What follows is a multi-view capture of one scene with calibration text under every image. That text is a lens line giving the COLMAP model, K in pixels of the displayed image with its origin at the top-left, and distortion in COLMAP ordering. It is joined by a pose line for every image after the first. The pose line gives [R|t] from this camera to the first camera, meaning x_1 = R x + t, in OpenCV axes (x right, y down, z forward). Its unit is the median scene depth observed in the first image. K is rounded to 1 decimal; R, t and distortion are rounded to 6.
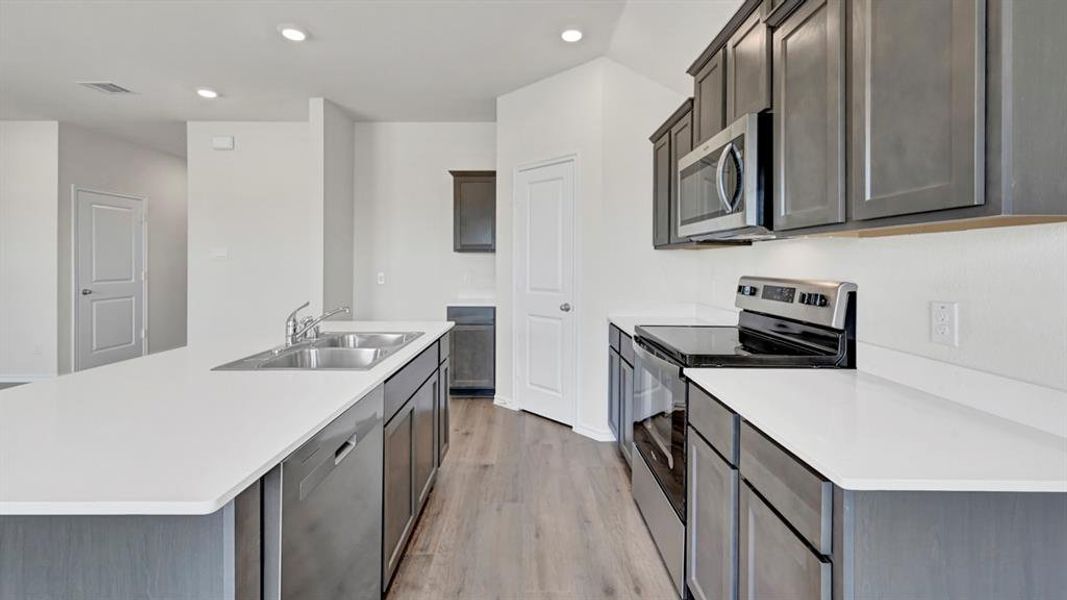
lens RADIAL K [[434.9, 0, 532.9], [0, 434.9, 262.4], [0, 0, 1]] dist [0.000303, 0.000044]
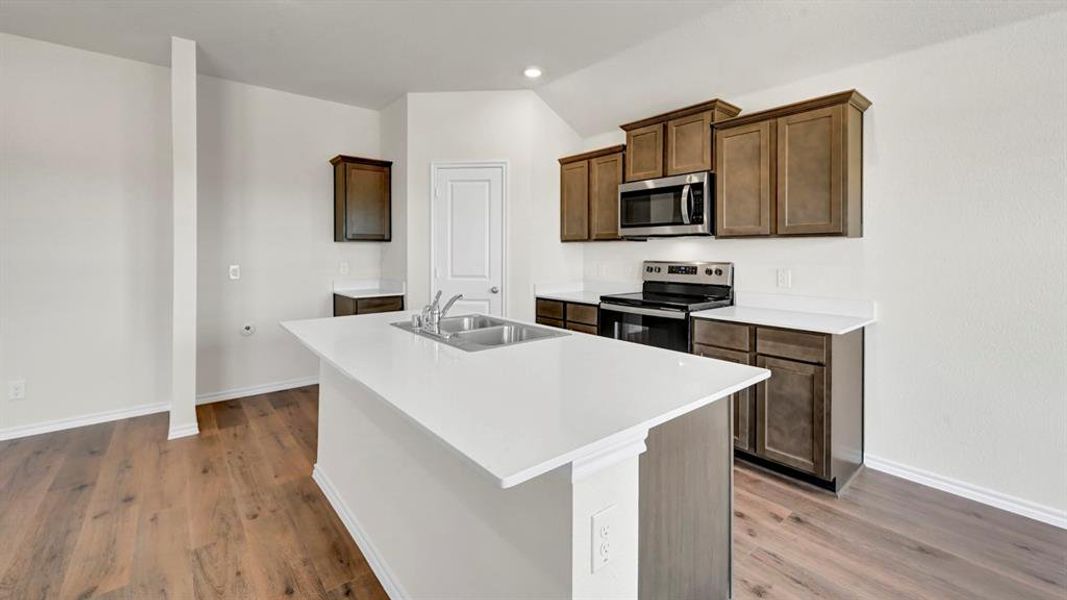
lens RADIAL K [[431.3, 0, 527.5], [0, 431.3, 251.8], [0, 0, 1]] dist [-0.000509, -0.000095]
pose [[0.777808, -0.001015, 0.628501, -0.878342], [0.000524, 0.999999, 0.000967, -0.003483], [-0.628501, -0.000423, 0.777808, 0.036782]]
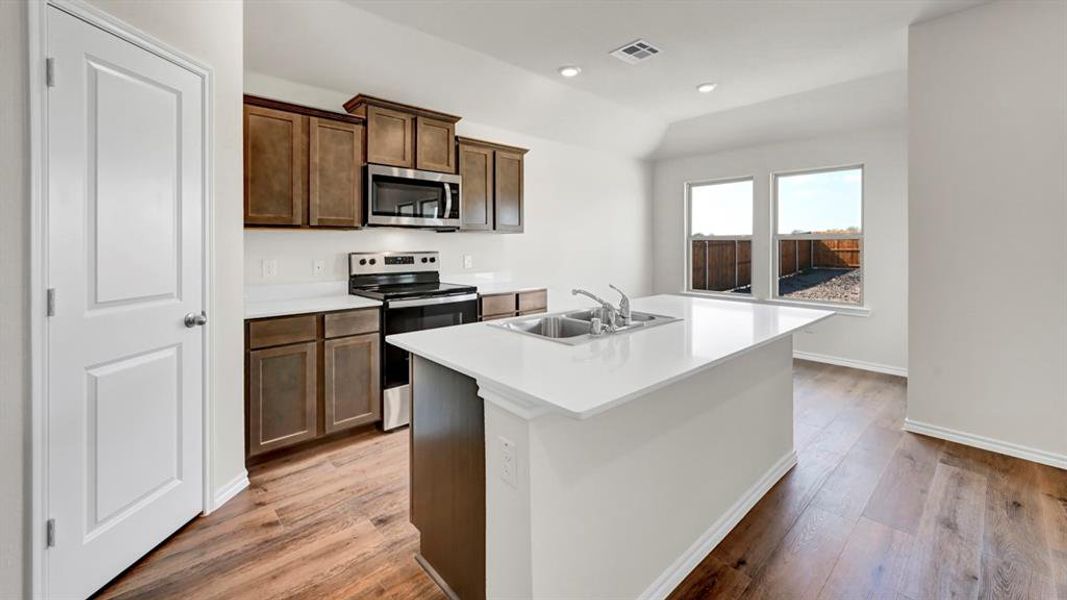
lens RADIAL K [[431.3, 0, 527.5], [0, 431.3, 251.8], [0, 0, 1]] dist [-0.000509, -0.000095]
pose [[-0.662107, -0.018405, 0.749183, -0.970322], [-0.001857, 0.999736, 0.022919, -0.004711], [-0.749407, 0.013783, -0.661966, 1.545438]]
